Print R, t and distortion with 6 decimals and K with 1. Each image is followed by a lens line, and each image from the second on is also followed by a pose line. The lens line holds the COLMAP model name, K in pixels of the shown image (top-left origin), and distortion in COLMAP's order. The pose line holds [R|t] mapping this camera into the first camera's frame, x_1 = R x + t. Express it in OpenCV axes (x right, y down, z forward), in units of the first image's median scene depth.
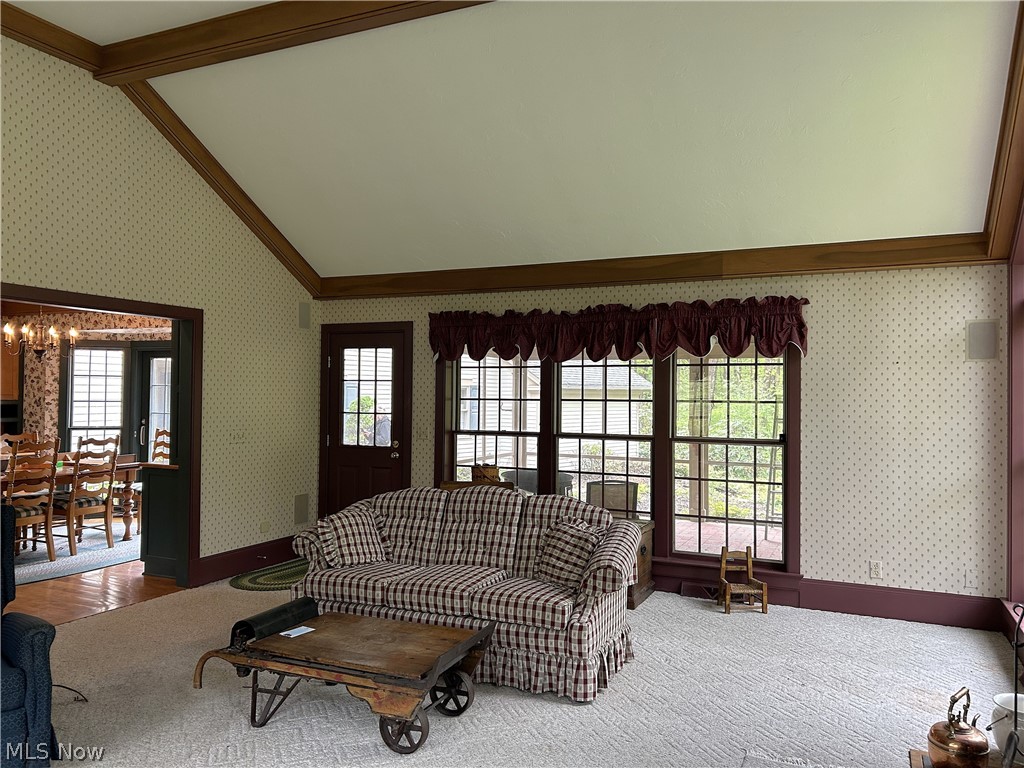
lens RADIAL K [[773.3, 0, 512.0], [0, 773.3, 384.0], [0, 0, 1]] dist [0.077182, -0.102777]
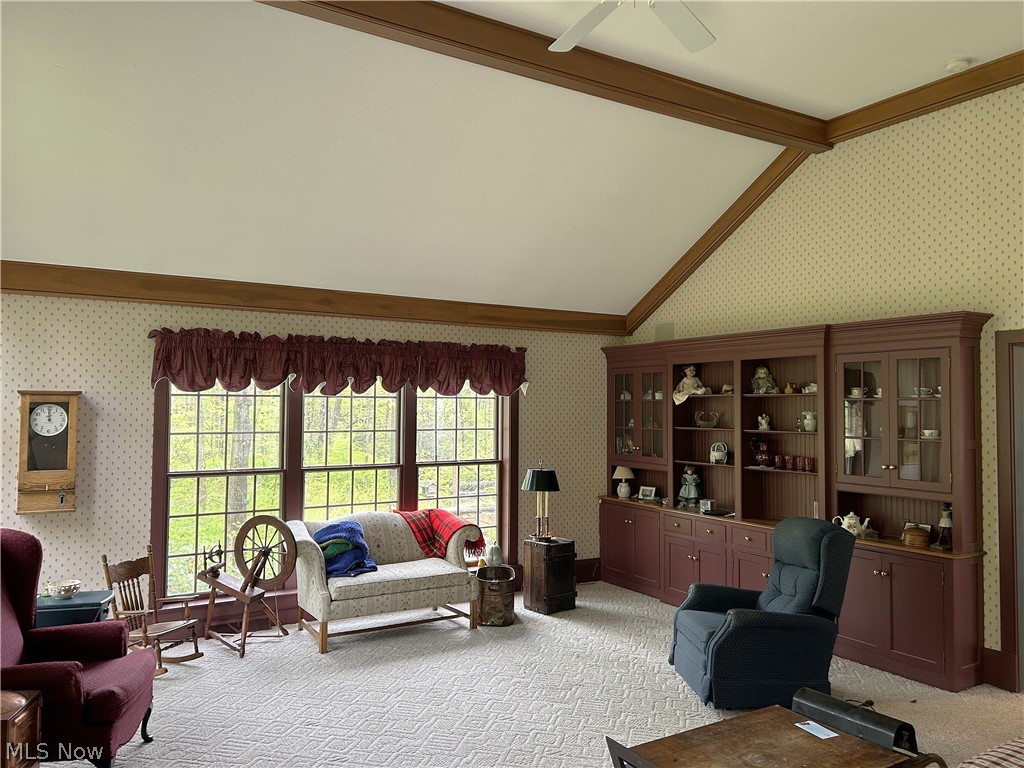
lens RADIAL K [[773.3, 0, 512.0], [0, 773.3, 384.0], [0, 0, 1]] dist [0.077182, -0.102777]
pose [[0.537395, 0.030150, 0.842792, -0.645712], [0.003403, 0.999275, -0.037918, -0.000871], [-0.843324, 0.023245, 0.536903, 0.300072]]
